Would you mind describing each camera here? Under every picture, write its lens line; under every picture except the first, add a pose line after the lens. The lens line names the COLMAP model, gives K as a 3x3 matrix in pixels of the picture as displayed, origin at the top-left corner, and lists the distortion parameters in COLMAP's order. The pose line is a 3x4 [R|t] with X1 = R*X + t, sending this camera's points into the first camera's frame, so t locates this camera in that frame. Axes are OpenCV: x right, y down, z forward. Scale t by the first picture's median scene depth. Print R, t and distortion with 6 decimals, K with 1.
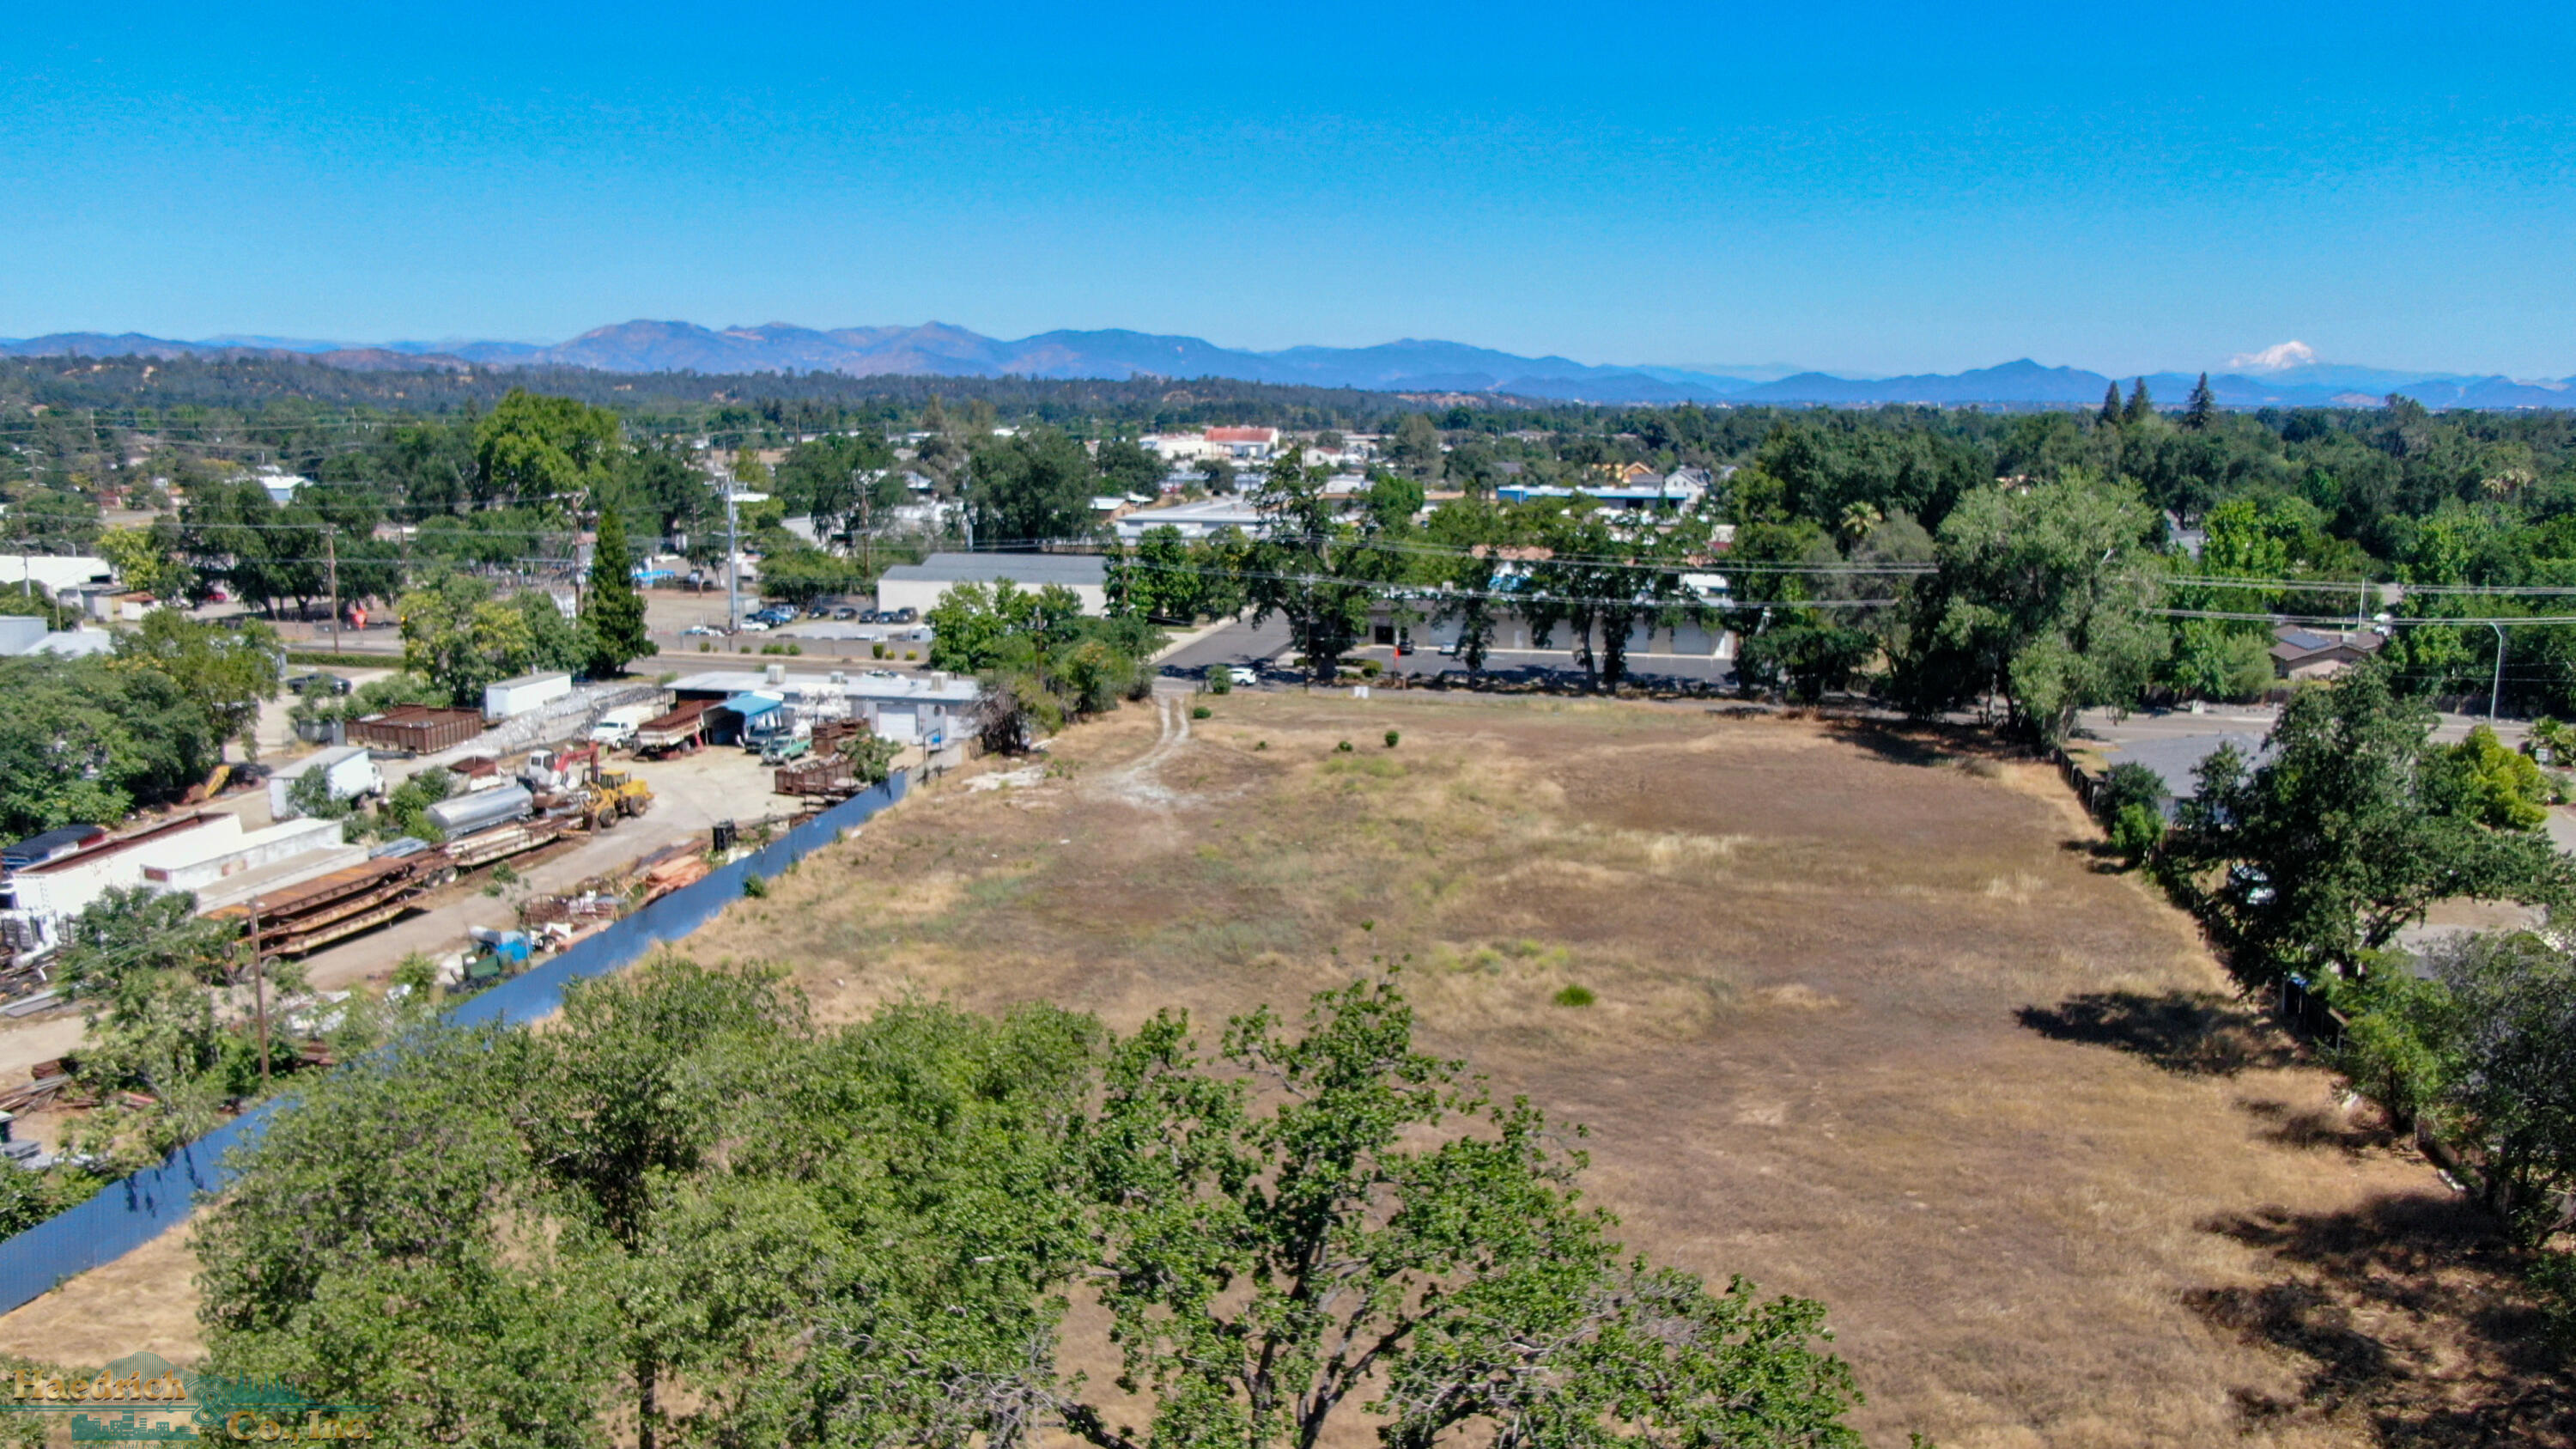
lens RADIAL K [[1858.8, 0, 1288.0], [0, 1858.8, 724.5], [0, 0, 1]] dist [-0.021052, 0.009382]
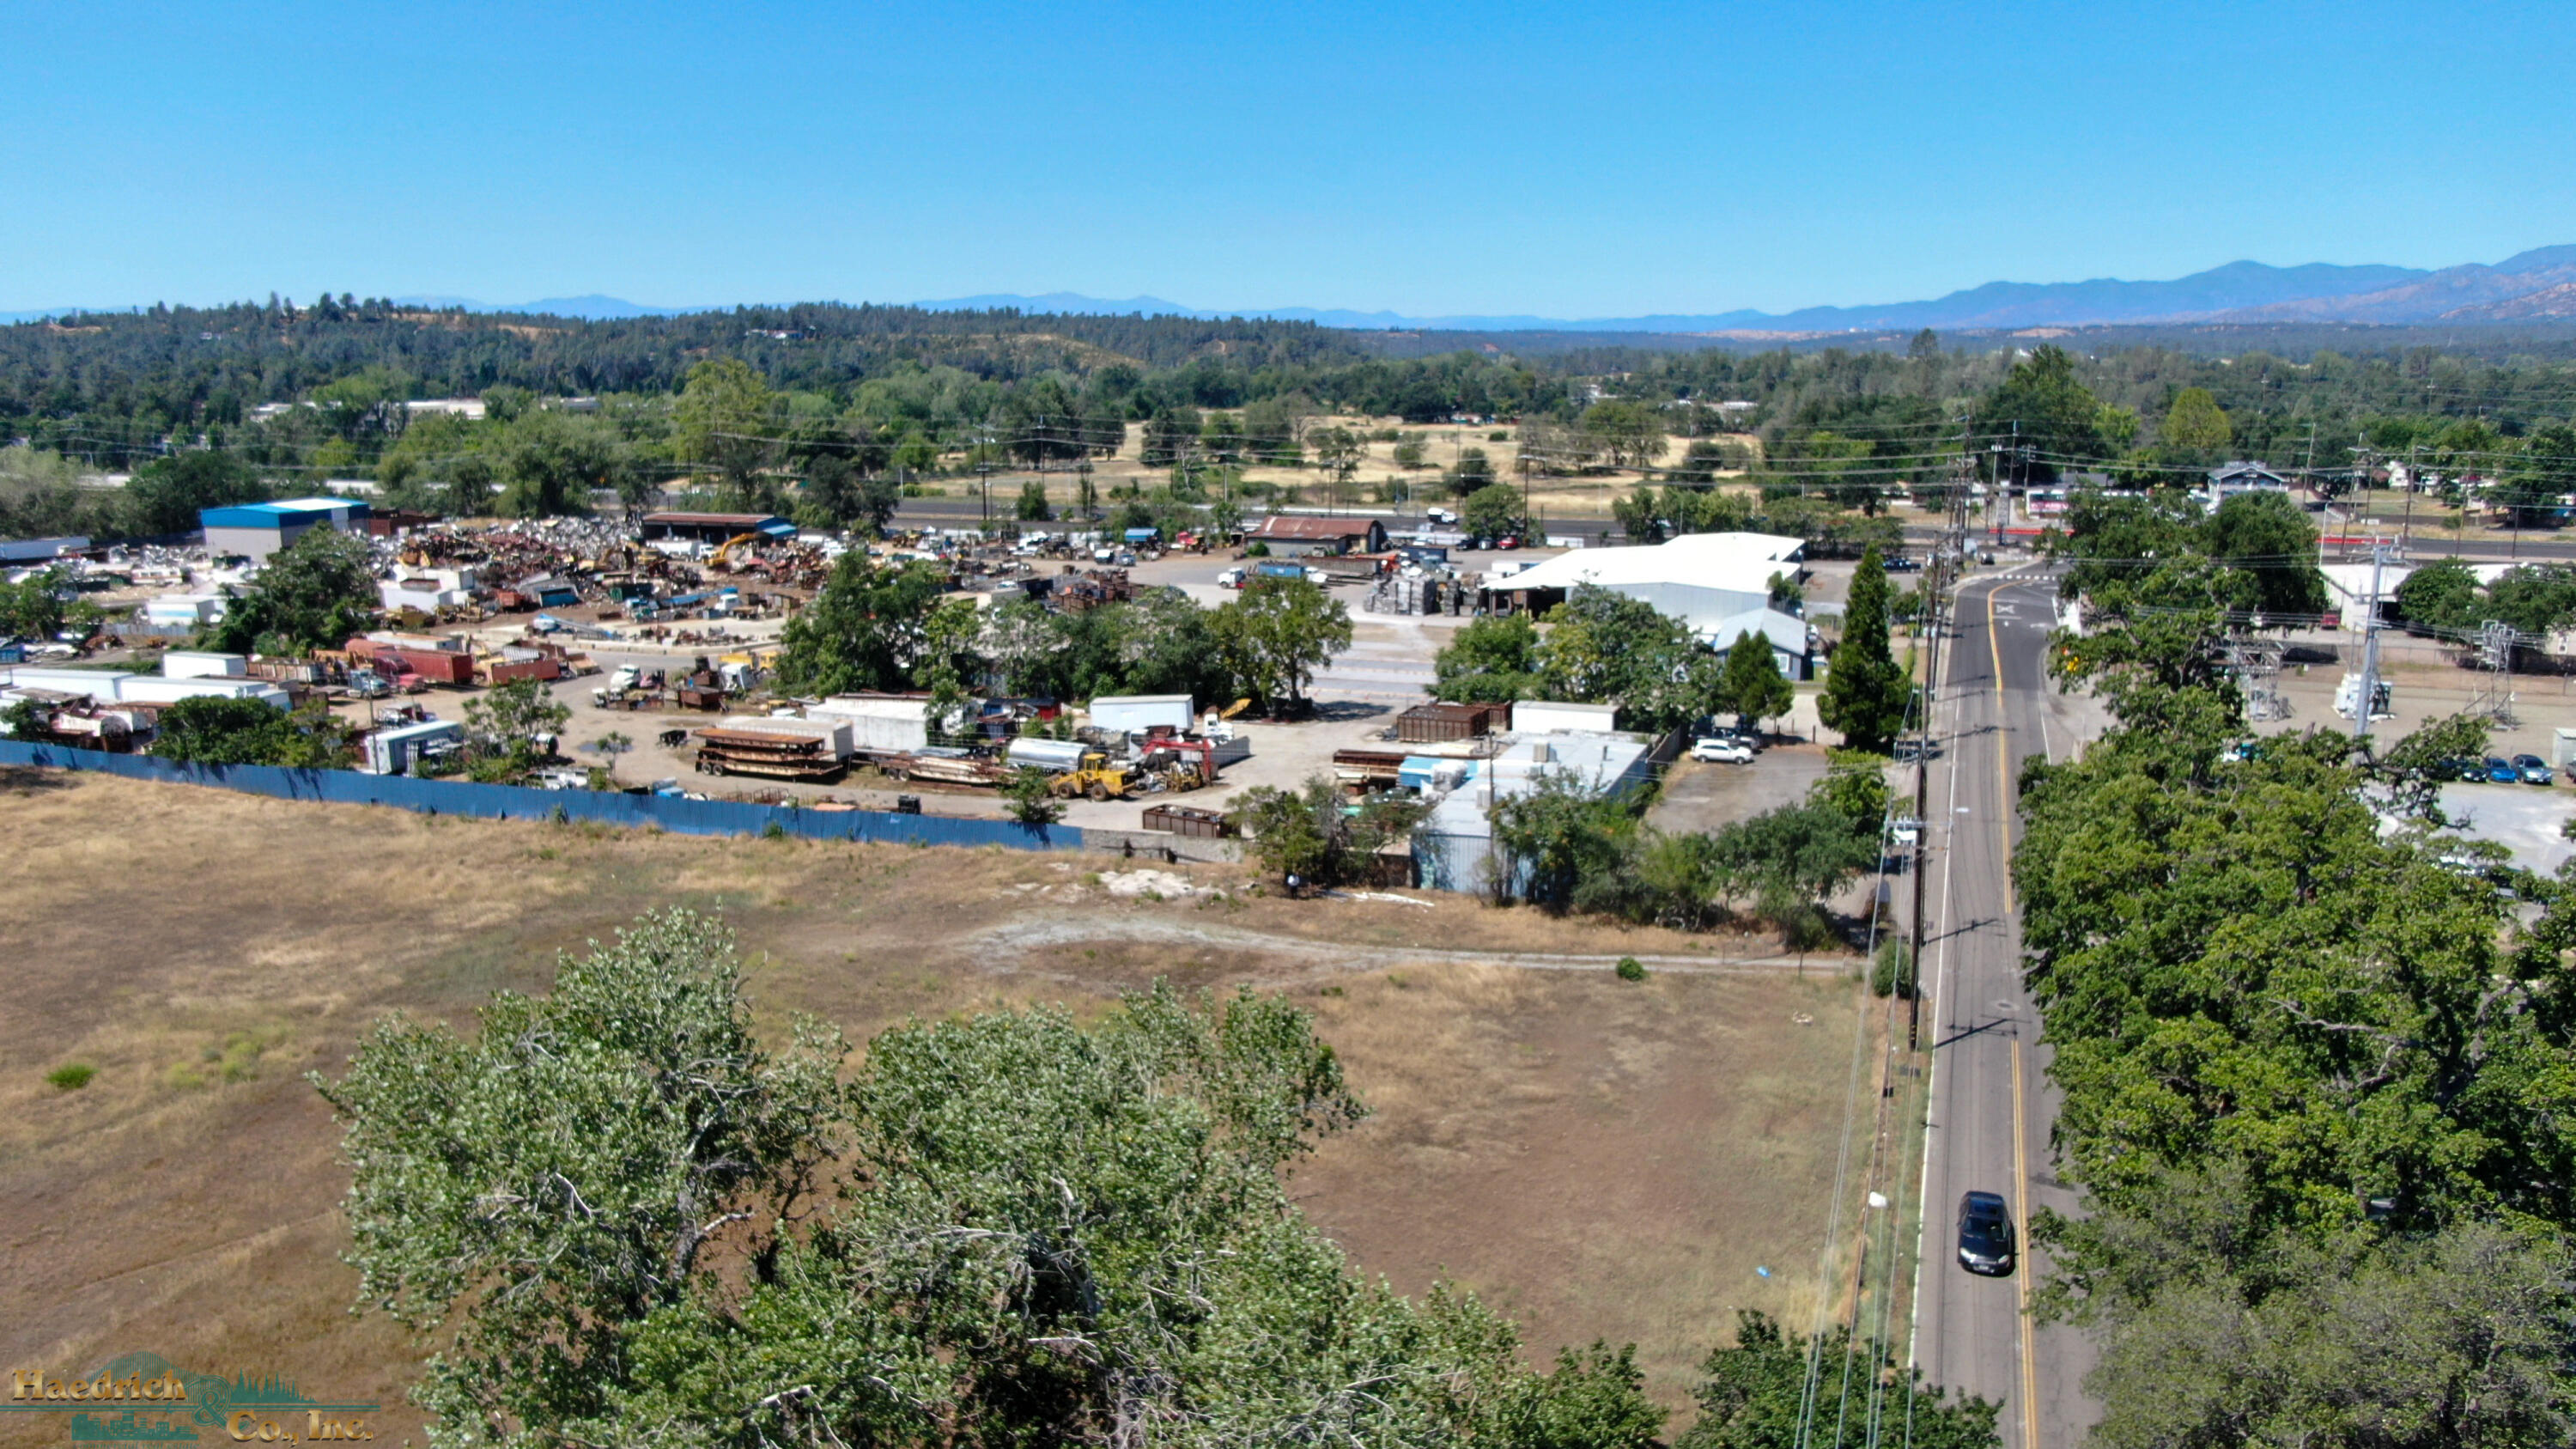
lens RADIAL K [[1858.8, 0, 1288.0], [0, 1858.8, 724.5], [0, 0, 1]] dist [-0.021052, 0.009382]
pose [[-0.151872, 0.189240, -0.970115, 0.602489], [-0.162283, 0.963406, 0.213337, -0.214852], [0.974987, 0.189833, -0.115604, 1.057627]]
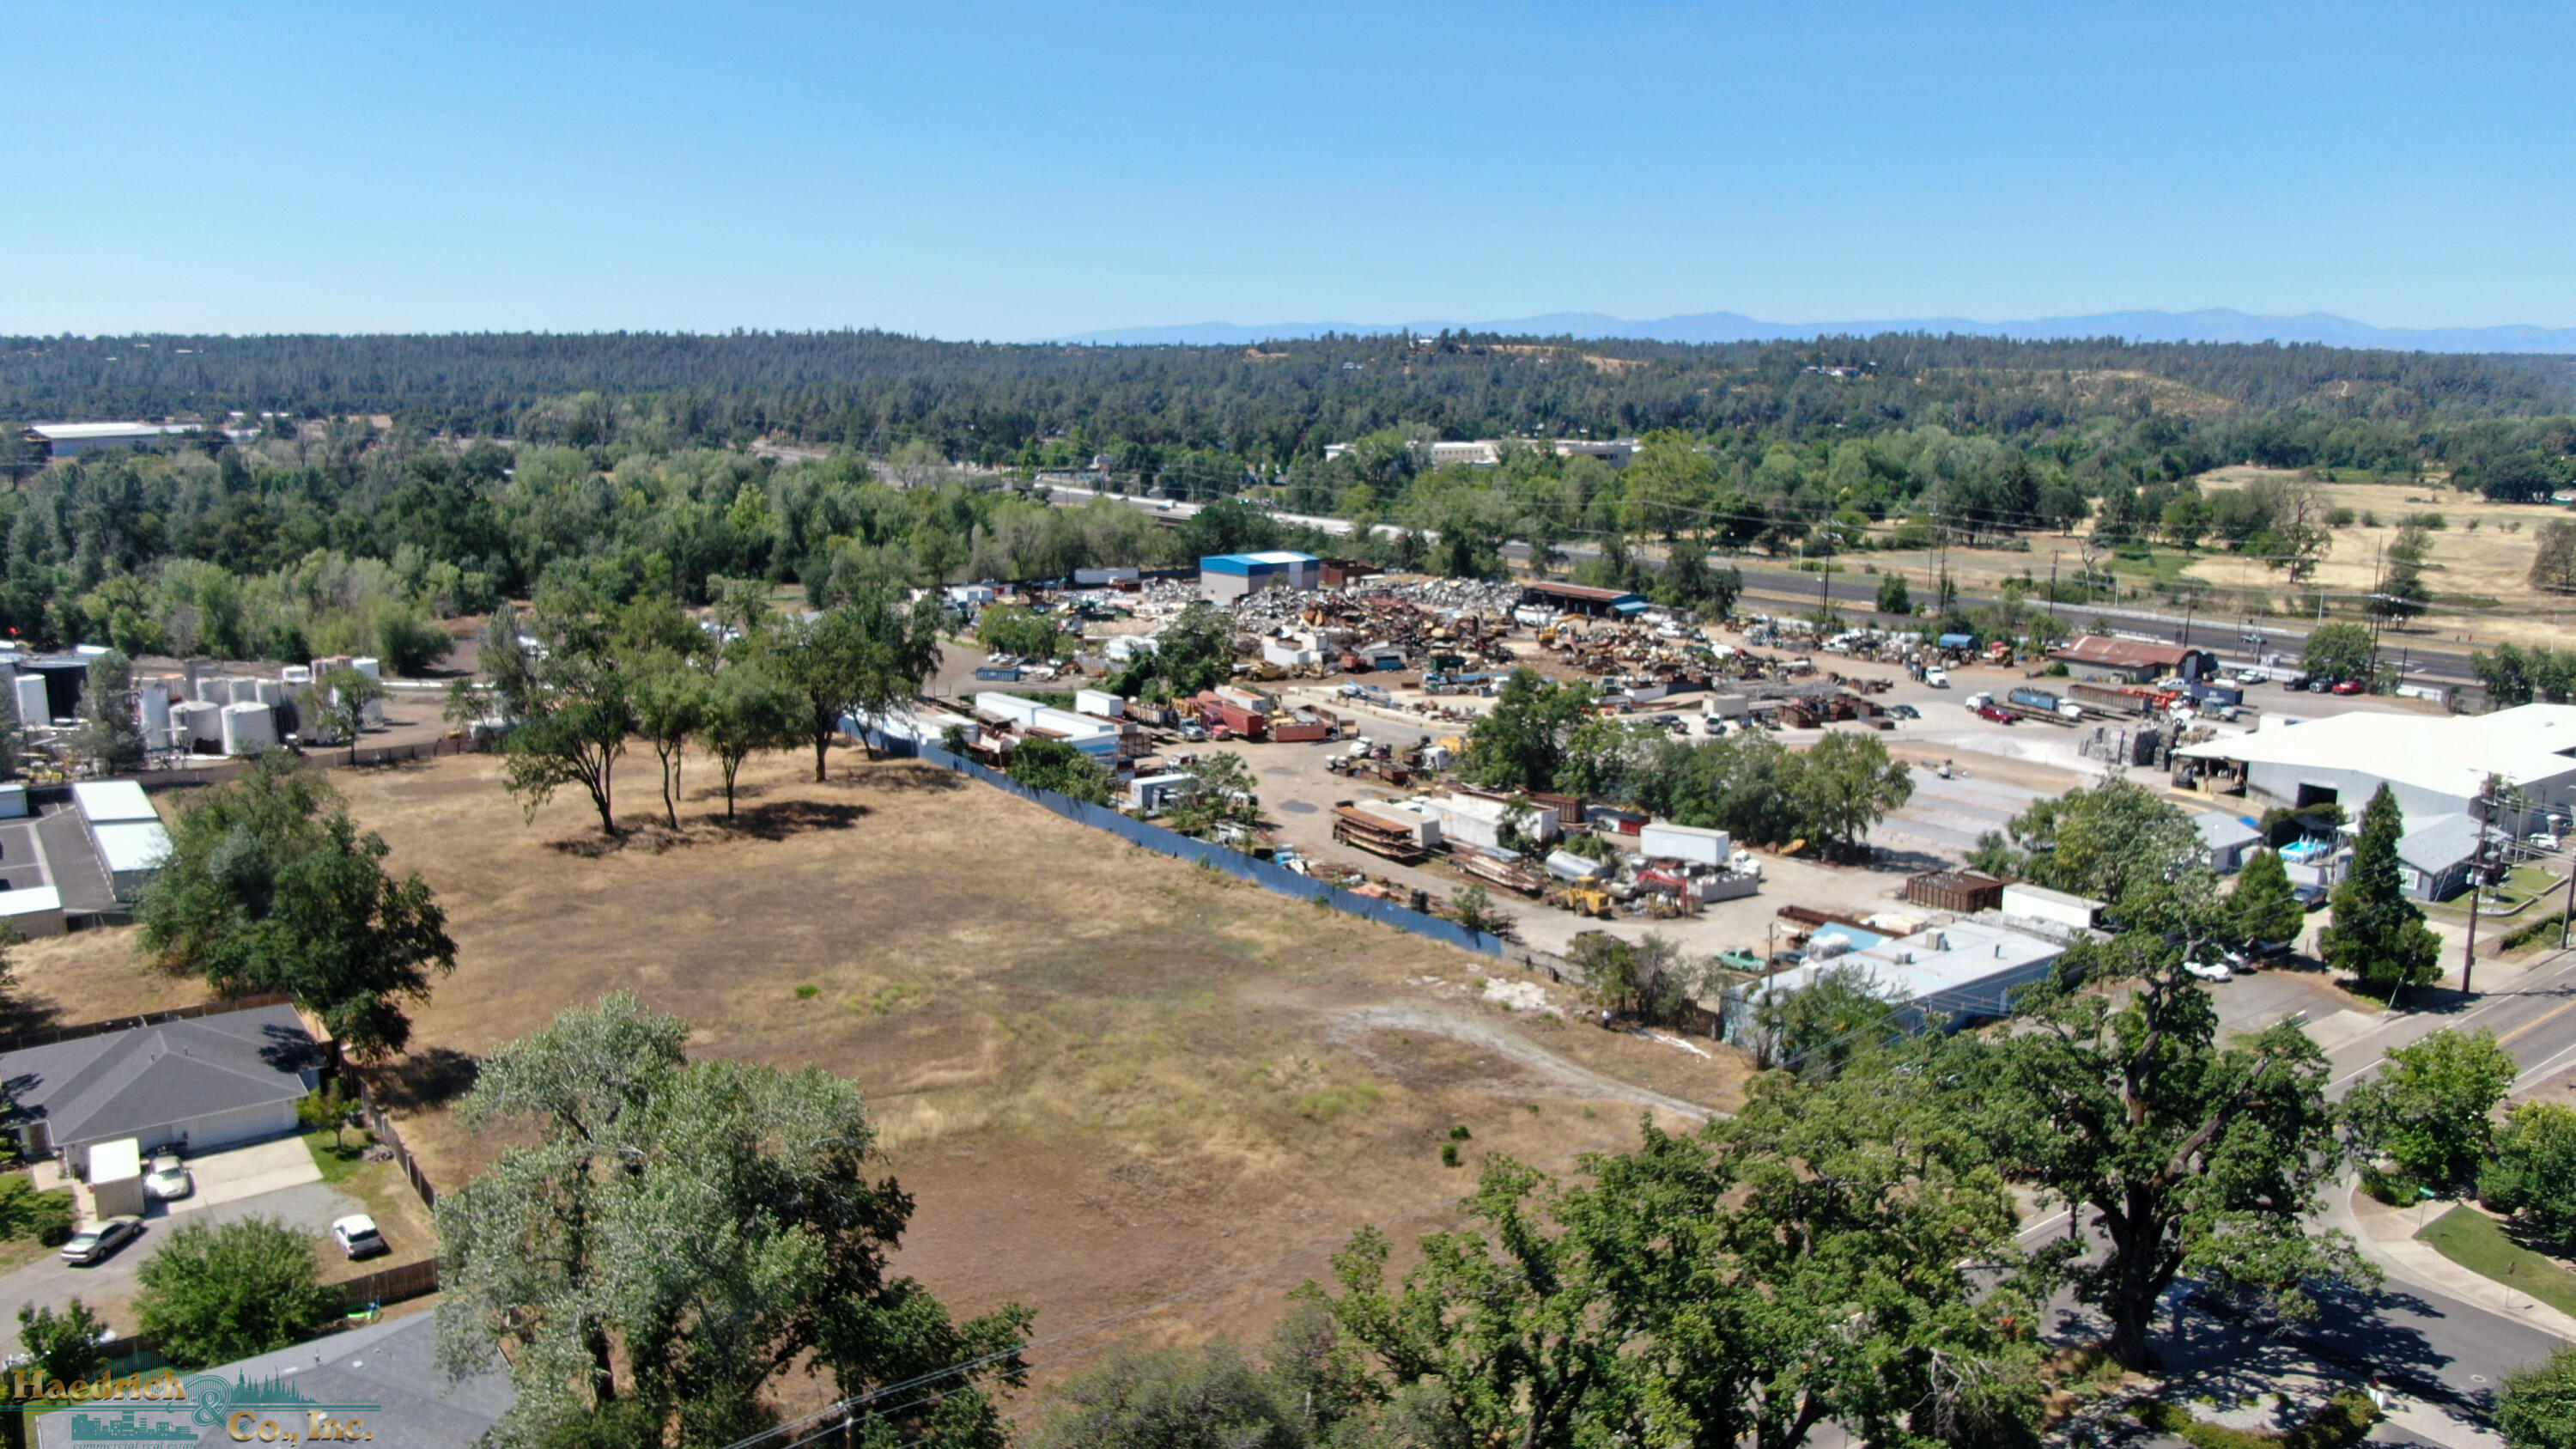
lens RADIAL K [[1858.8, 0, 1288.0], [0, 1858.8, 724.5], [0, 0, 1]] dist [-0.021052, 0.009382]
pose [[-0.664322, 0.131841, -0.735727, 0.653120], [-0.134485, 0.947173, 0.291164, -0.381941], [0.735248, 0.292371, -0.611497, 1.397644]]
